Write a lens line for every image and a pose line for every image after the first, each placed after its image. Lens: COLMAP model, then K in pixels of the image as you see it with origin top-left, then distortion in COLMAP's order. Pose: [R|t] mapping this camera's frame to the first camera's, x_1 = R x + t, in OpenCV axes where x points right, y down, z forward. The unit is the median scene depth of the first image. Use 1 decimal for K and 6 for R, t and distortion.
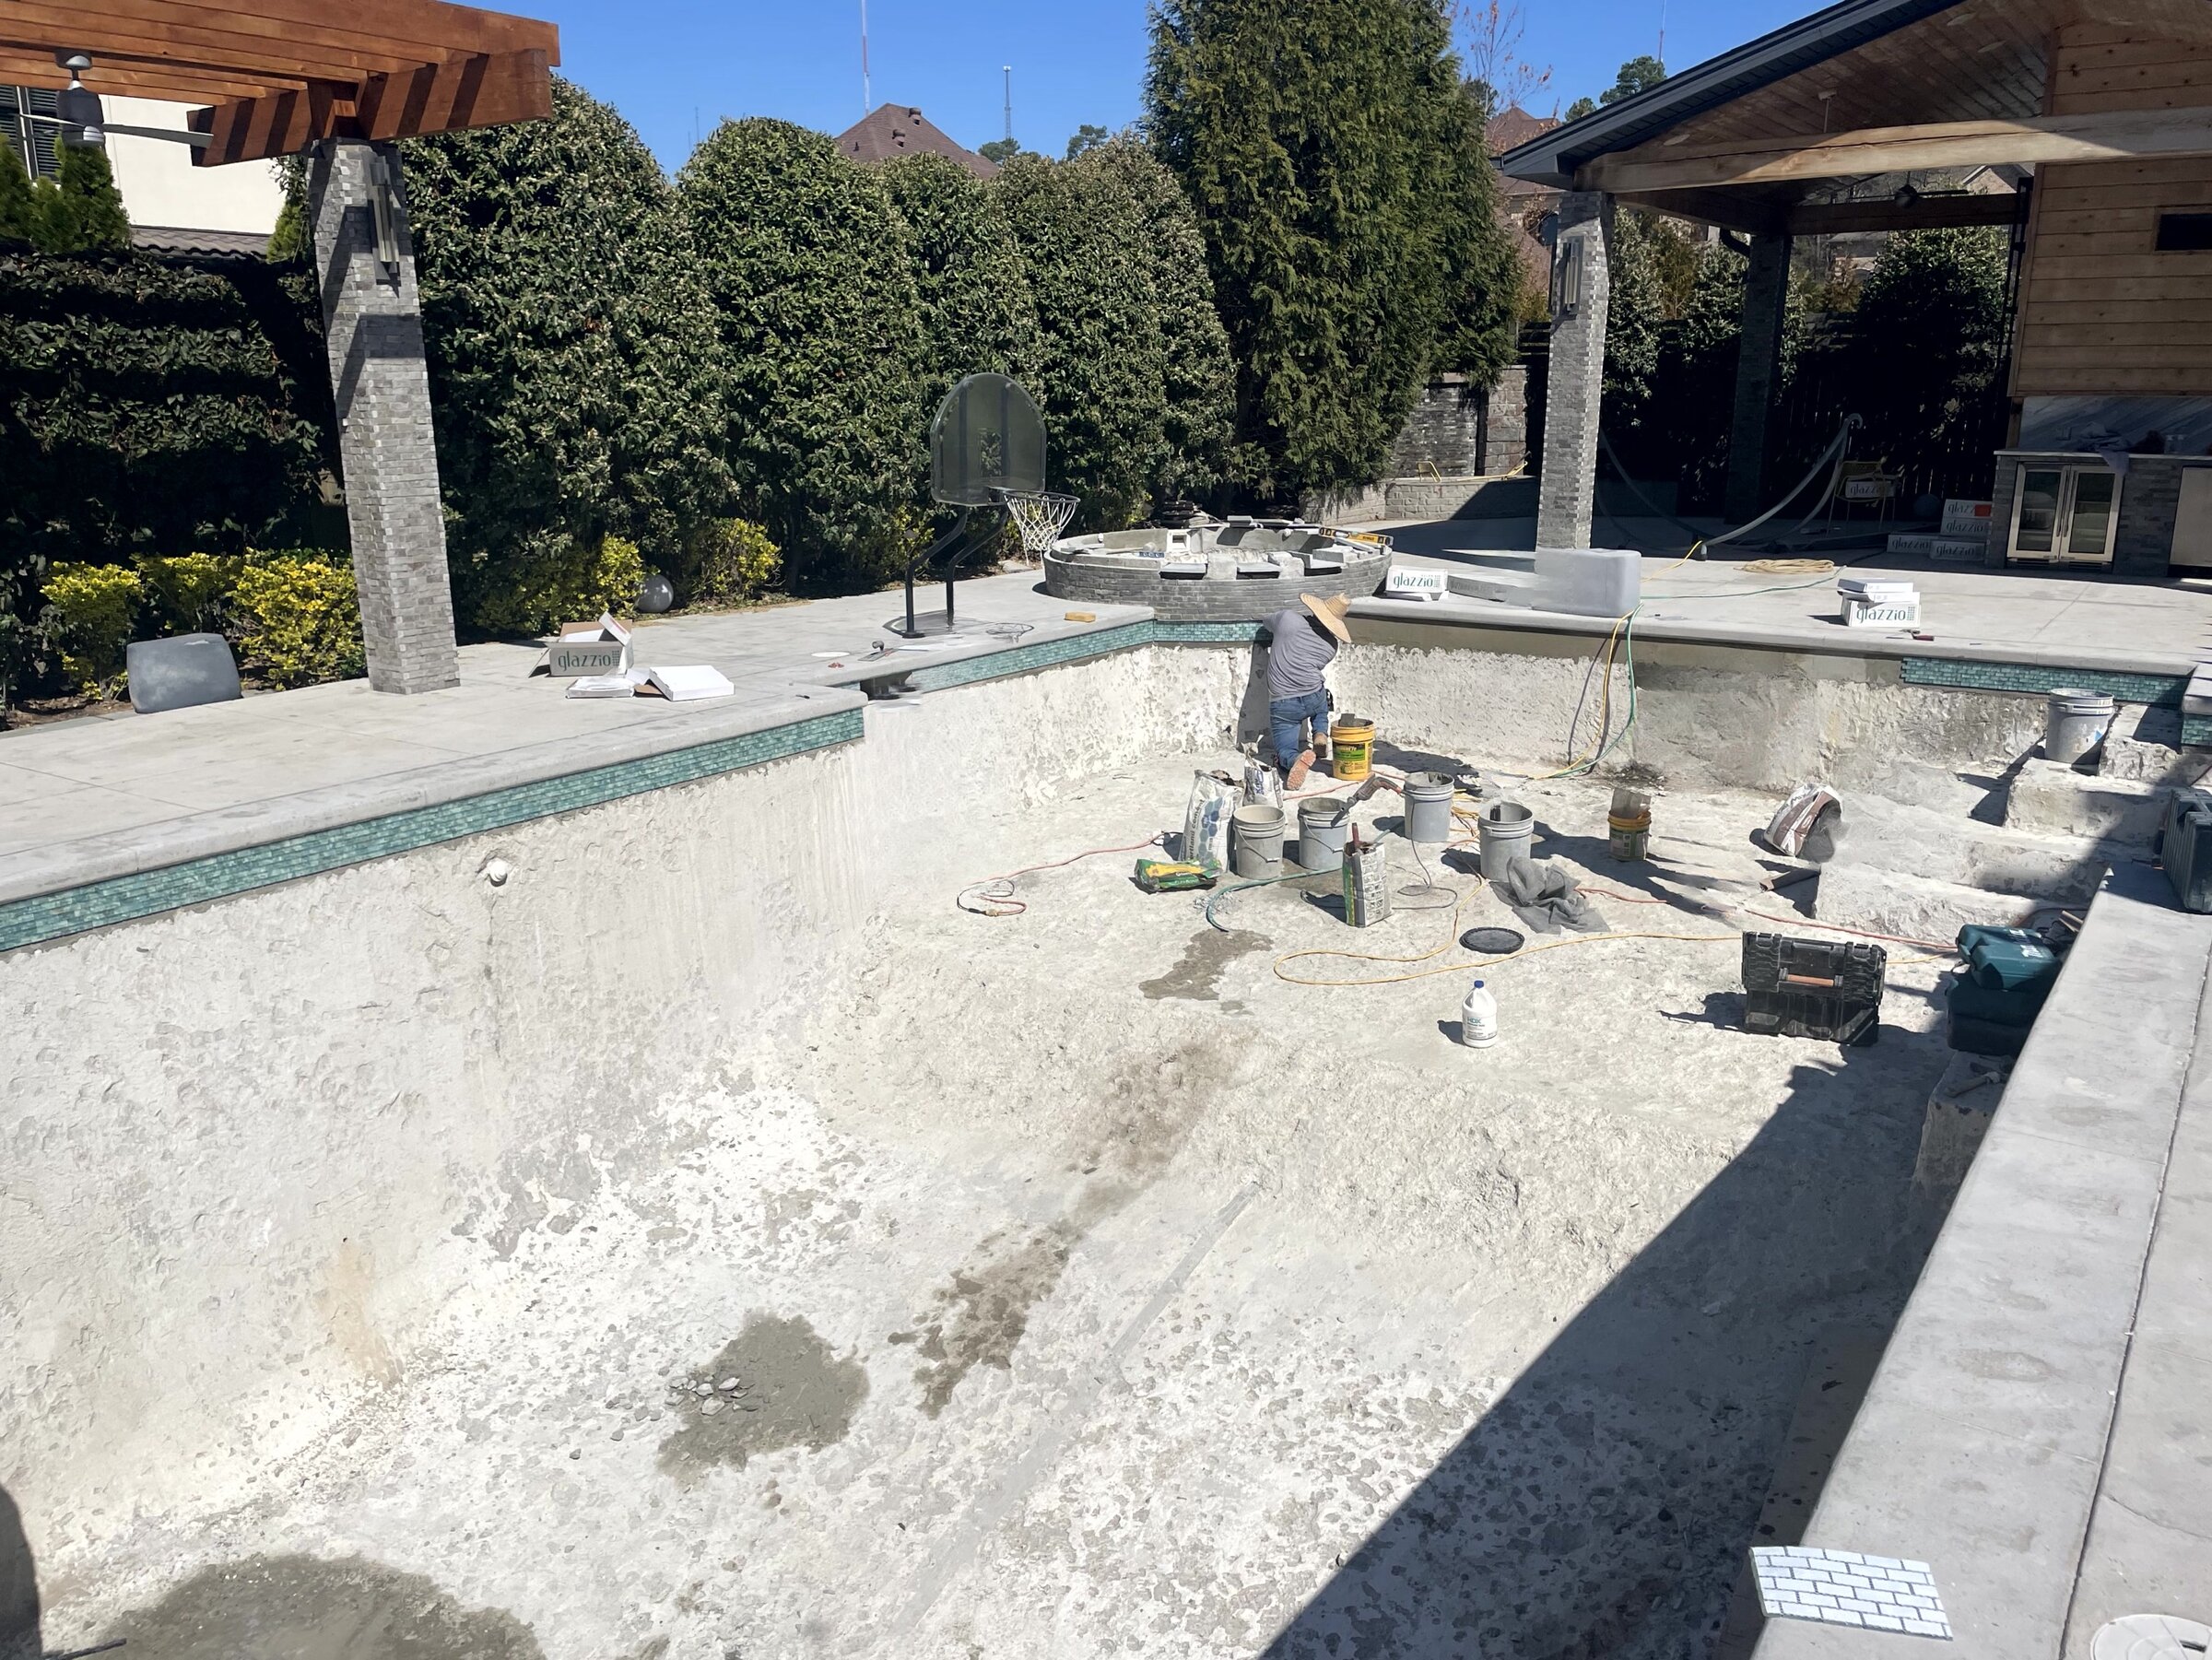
lens RADIAL K [[1691.0, 0, 1106.0], [0, 1691.0, 830.0], [0, 0, 1]] dist [0.048259, -0.002564]
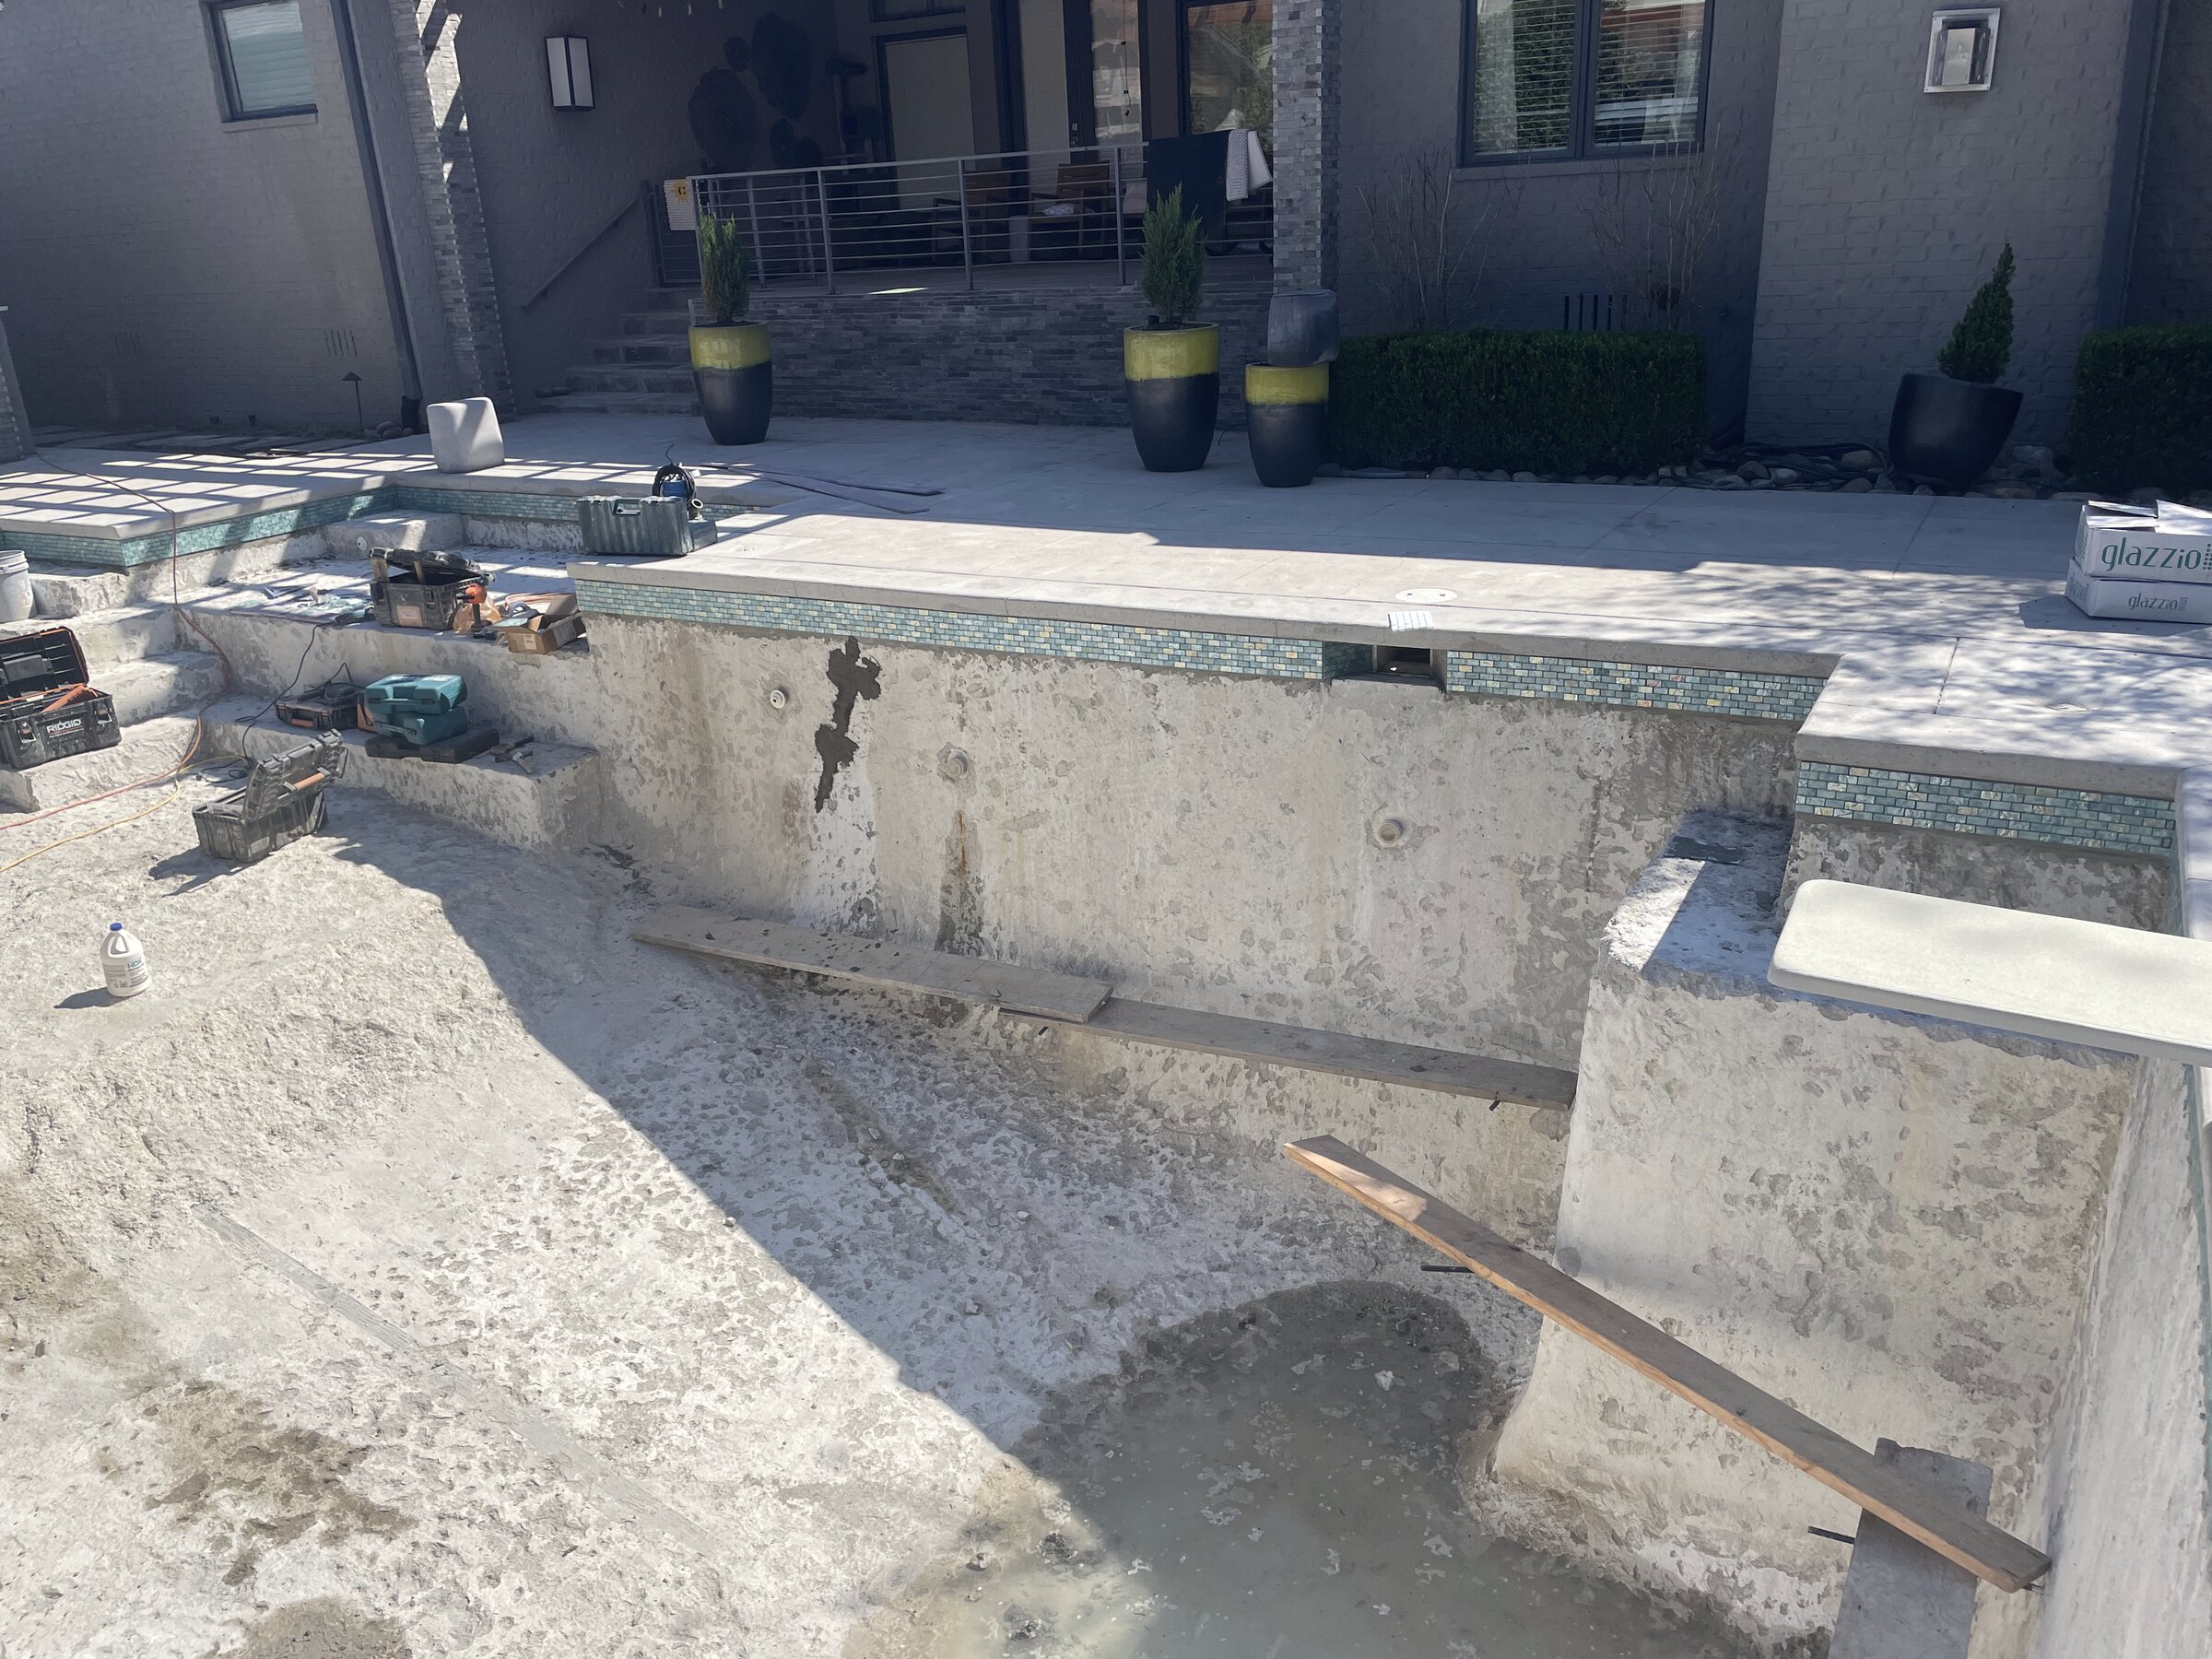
lens RADIAL K [[1690.9, 0, 1106.0], [0, 1690.9, 829.5], [0, 0, 1]] dist [0.048259, -0.002564]
pose [[-0.117194, -0.339201, 0.933385, -0.715911], [0.312568, 0.879499, 0.358864, -0.124444], [-0.942638, 0.333803, 0.002952, 0.518675]]
